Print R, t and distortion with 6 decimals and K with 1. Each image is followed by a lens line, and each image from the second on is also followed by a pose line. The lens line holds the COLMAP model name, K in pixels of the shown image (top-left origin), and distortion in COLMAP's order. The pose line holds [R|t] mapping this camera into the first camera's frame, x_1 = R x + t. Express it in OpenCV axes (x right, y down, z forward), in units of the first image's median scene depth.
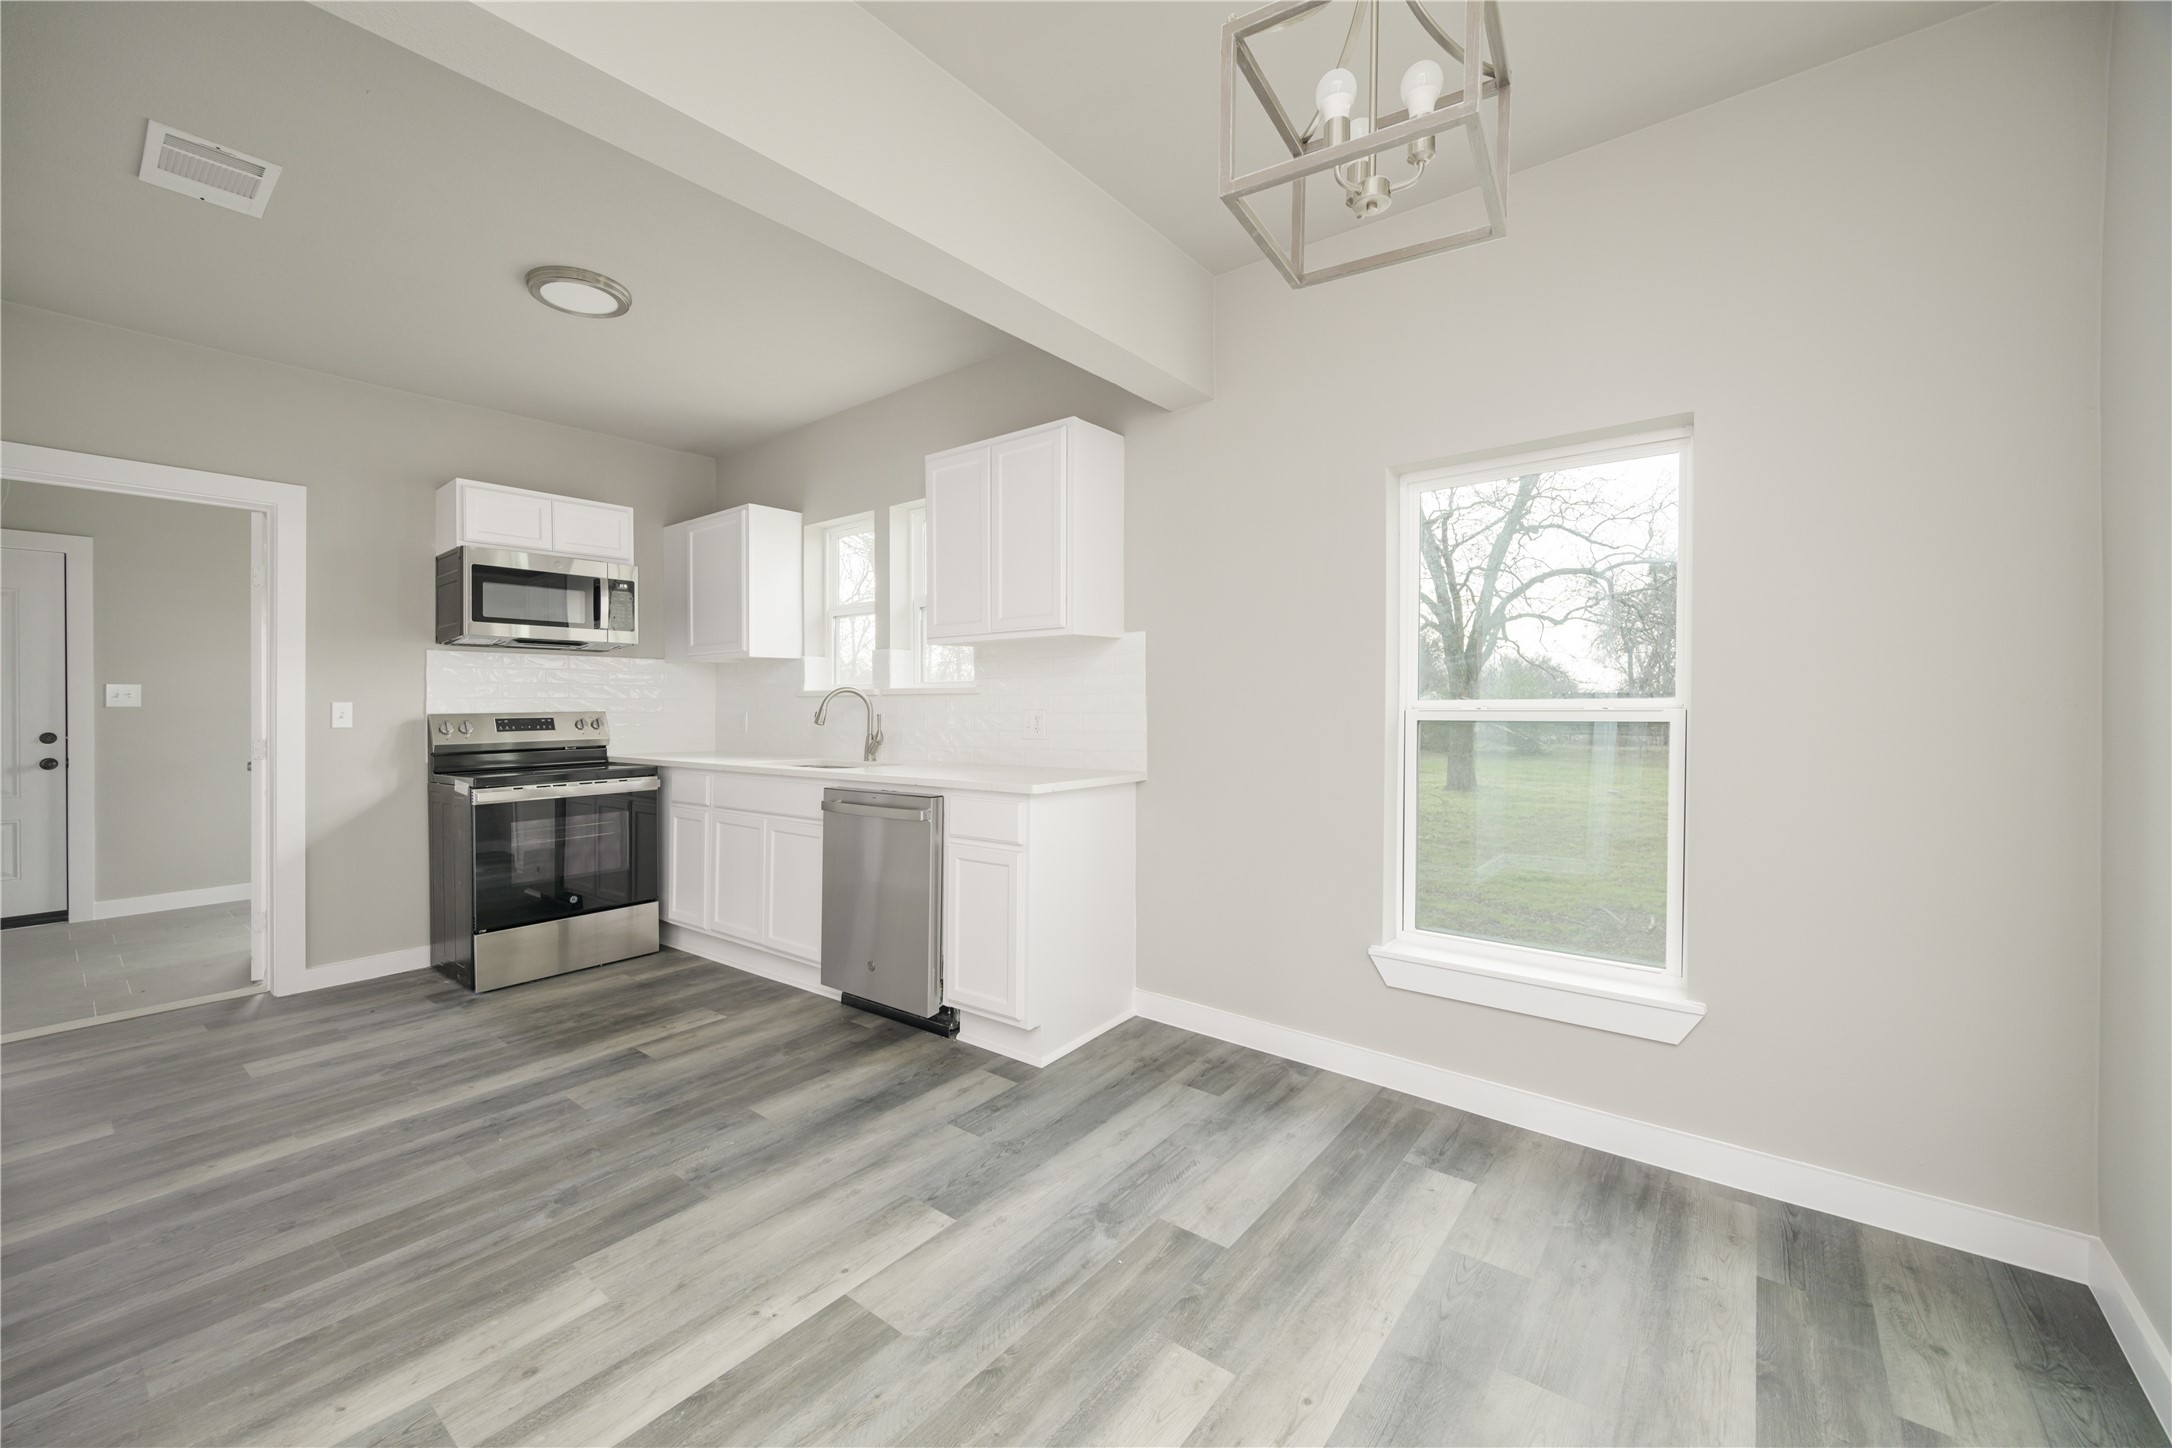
lens RADIAL K [[850.4, 0, 1081.4], [0, 850.4, 721.1], [0, 0, 1]] dist [0.002217, 0.000090]
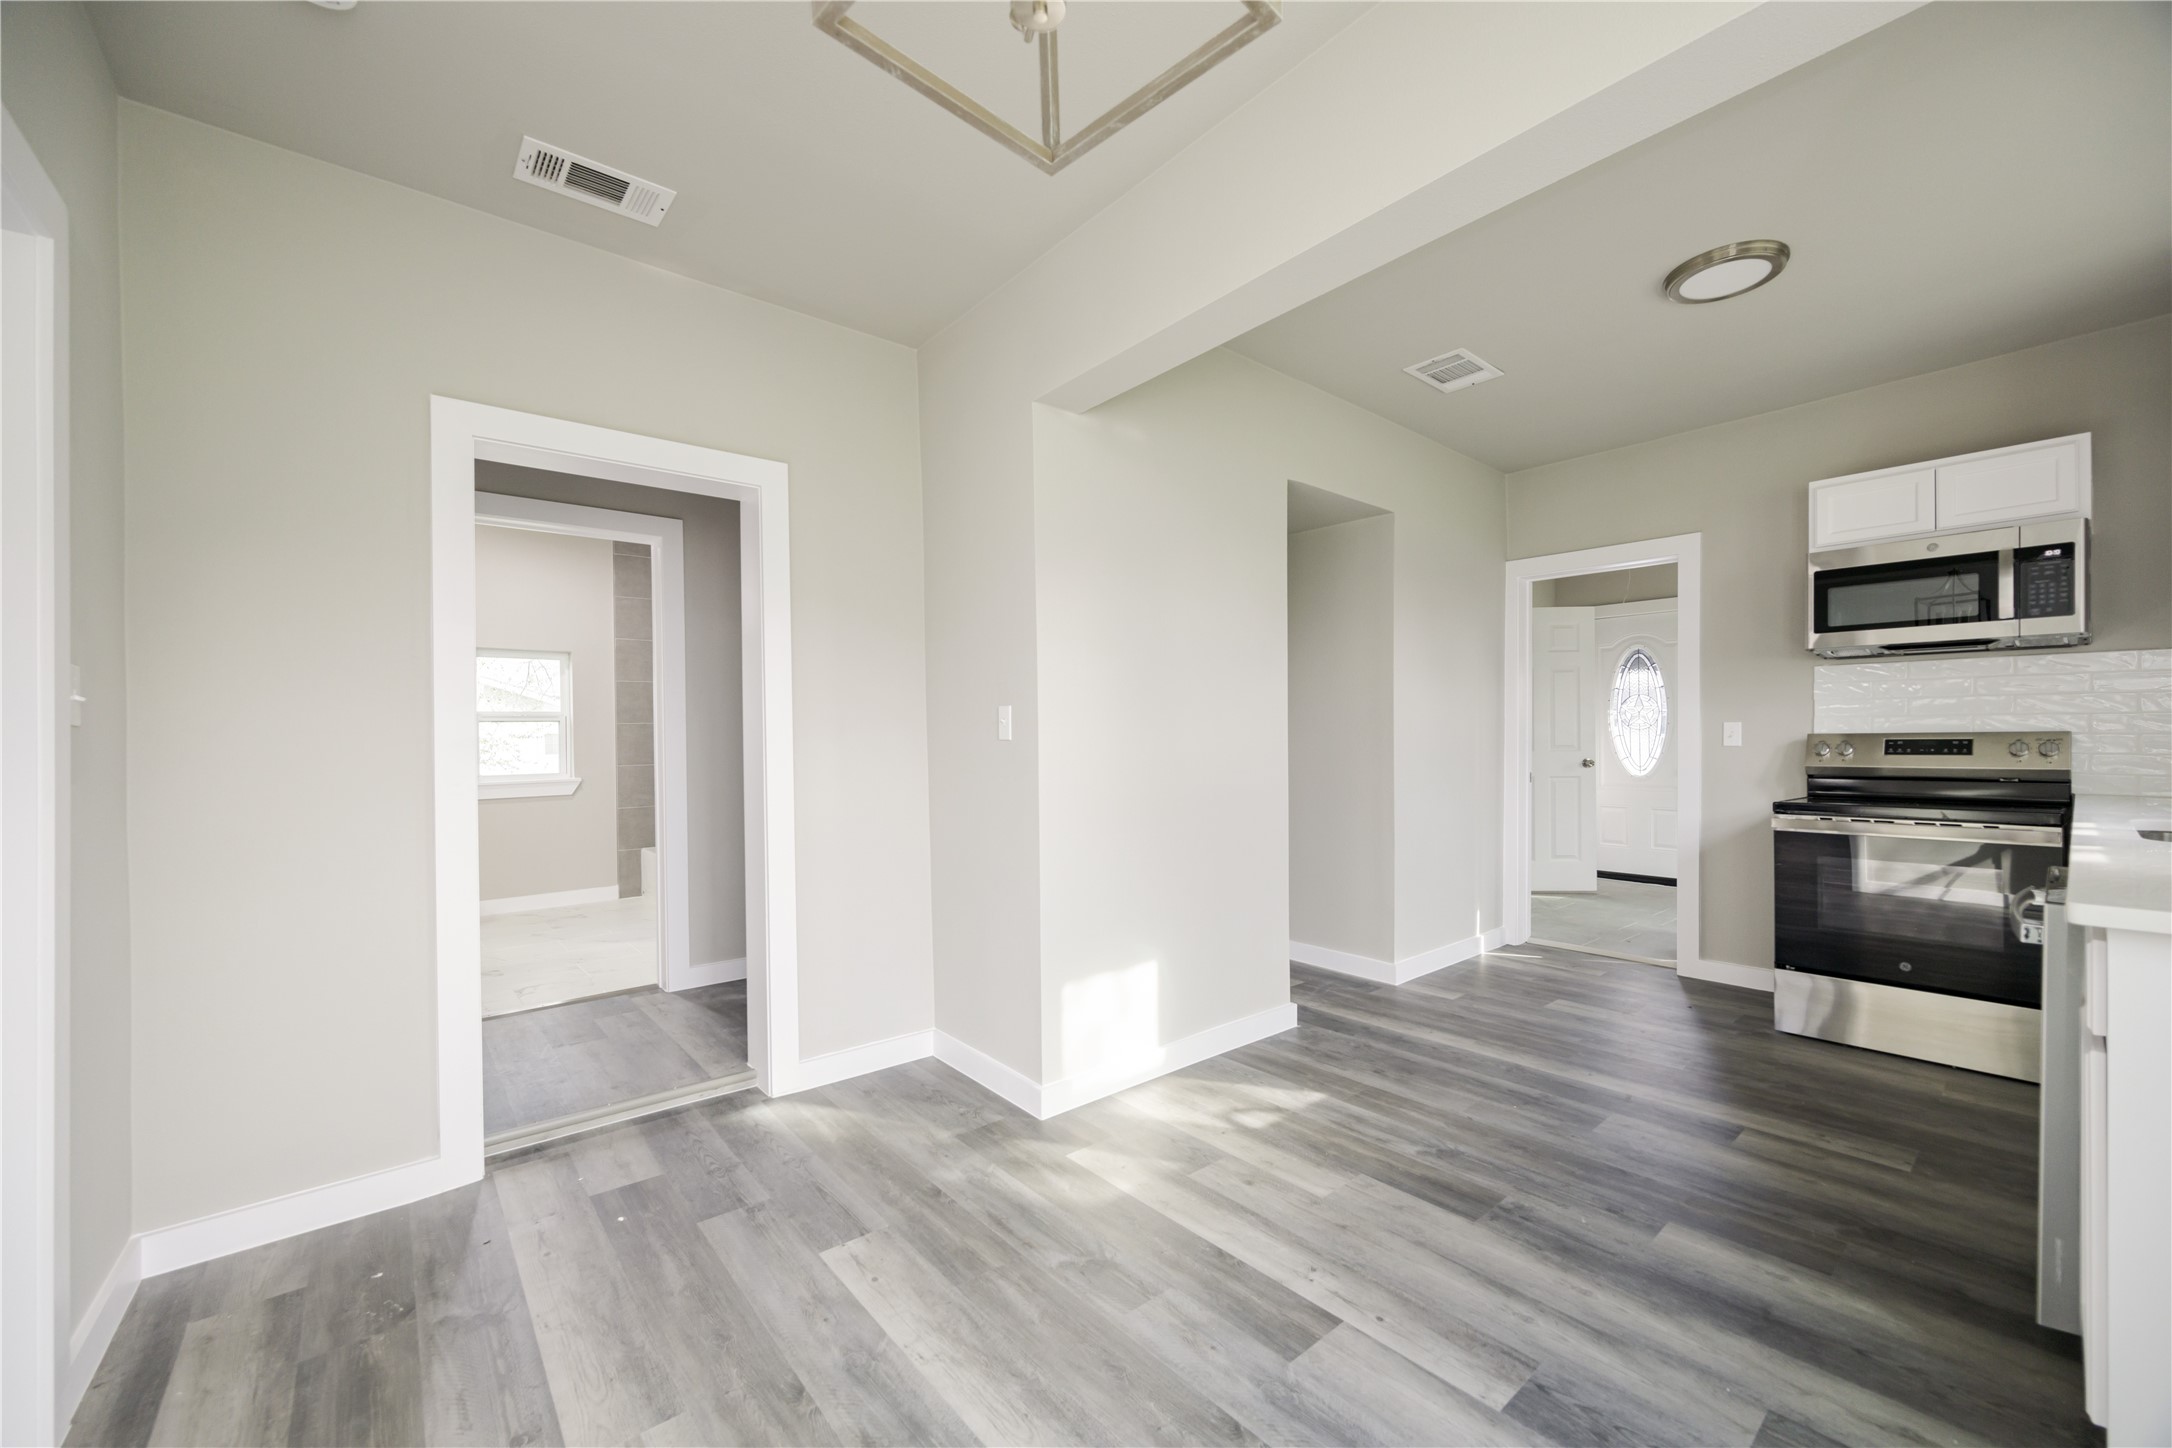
lens RADIAL K [[850.4, 0, 1081.7], [0, 850.4, 727.2], [0, 0, 1]] dist [0.002217, 0.000090]
pose [[-0.196723, -0.000431, -0.980459, 0.492445], [-0.008261, 0.999965, 0.001218, -0.014912], [0.980424, 0.008340, -0.196719, 0.572528]]
